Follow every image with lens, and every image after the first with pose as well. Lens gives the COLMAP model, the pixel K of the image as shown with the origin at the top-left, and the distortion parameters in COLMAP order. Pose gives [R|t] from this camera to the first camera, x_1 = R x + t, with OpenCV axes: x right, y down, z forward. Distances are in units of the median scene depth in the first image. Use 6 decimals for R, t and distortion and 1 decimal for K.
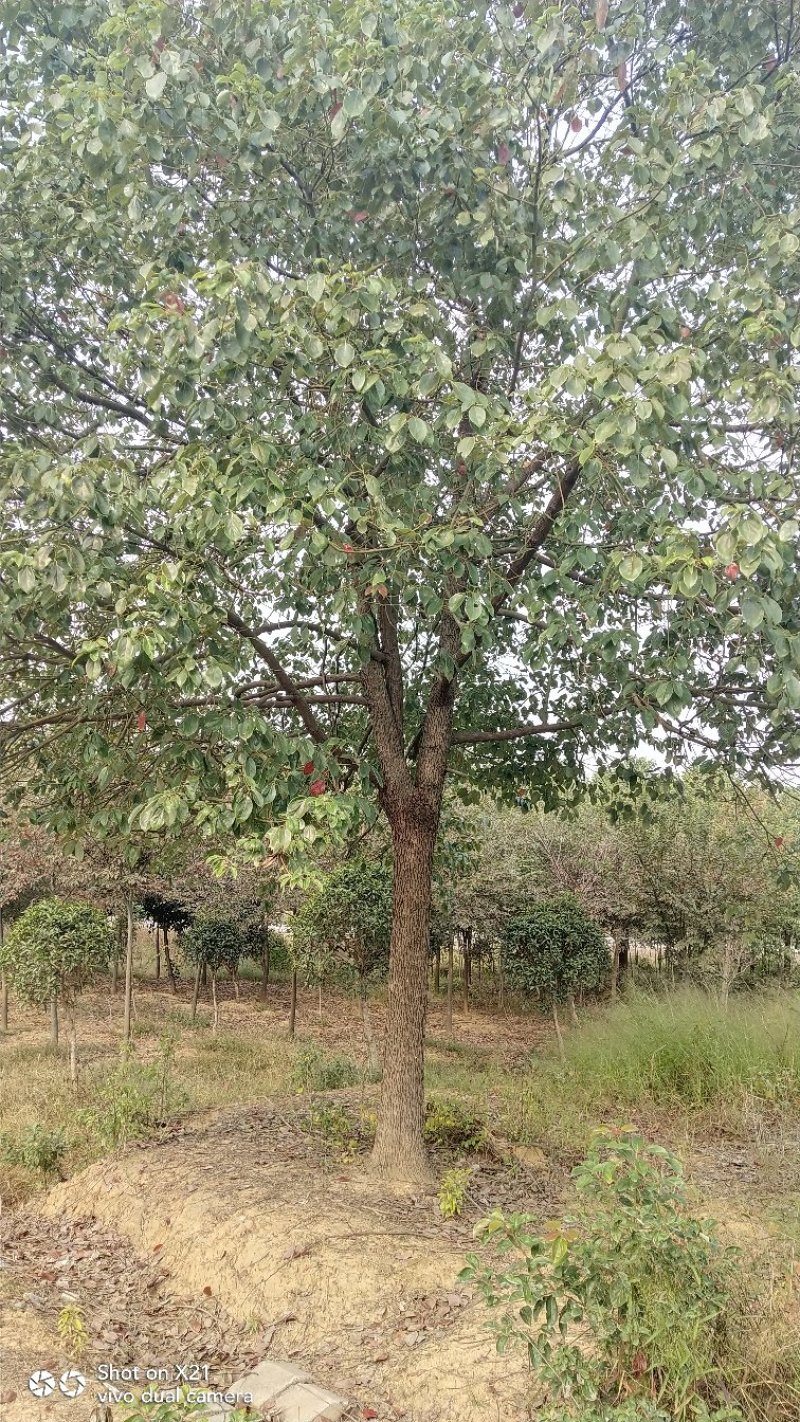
lens RADIAL K [[1248.3, 0, 400.0], [0, 1248.3, 711.0], [0, 0, 1]] dist [0.001412, 0.432950]
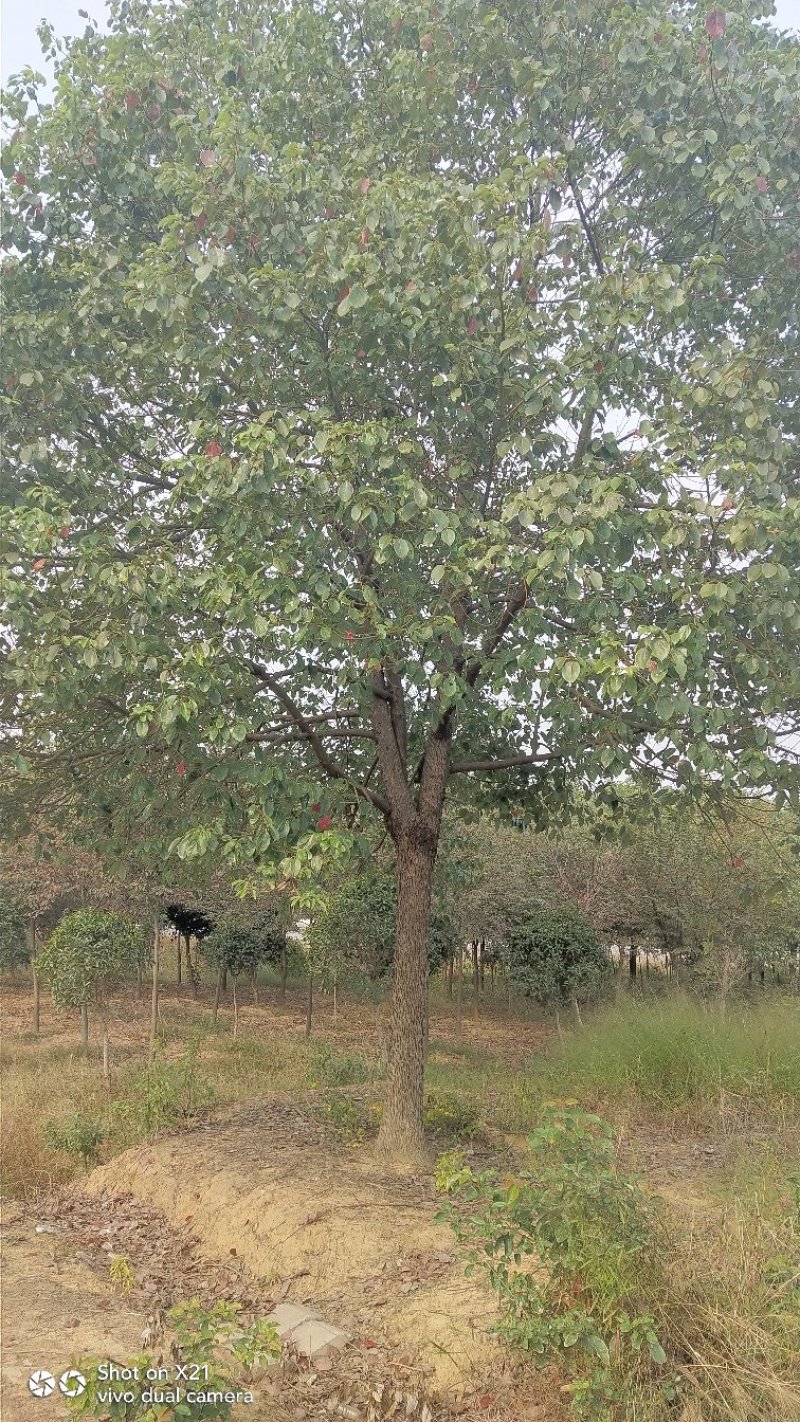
lens RADIAL K [[1248.3, 0, 400.0], [0, 1248.3, 711.0], [0, 0, 1]] dist [0.001412, 0.432950]
pose [[0.999892, -0.001144, -0.014651, 0.013148], [0.001067, 0.999986, -0.005225, -0.022147], [0.014657, 0.005208, 0.999879, -0.109855]]
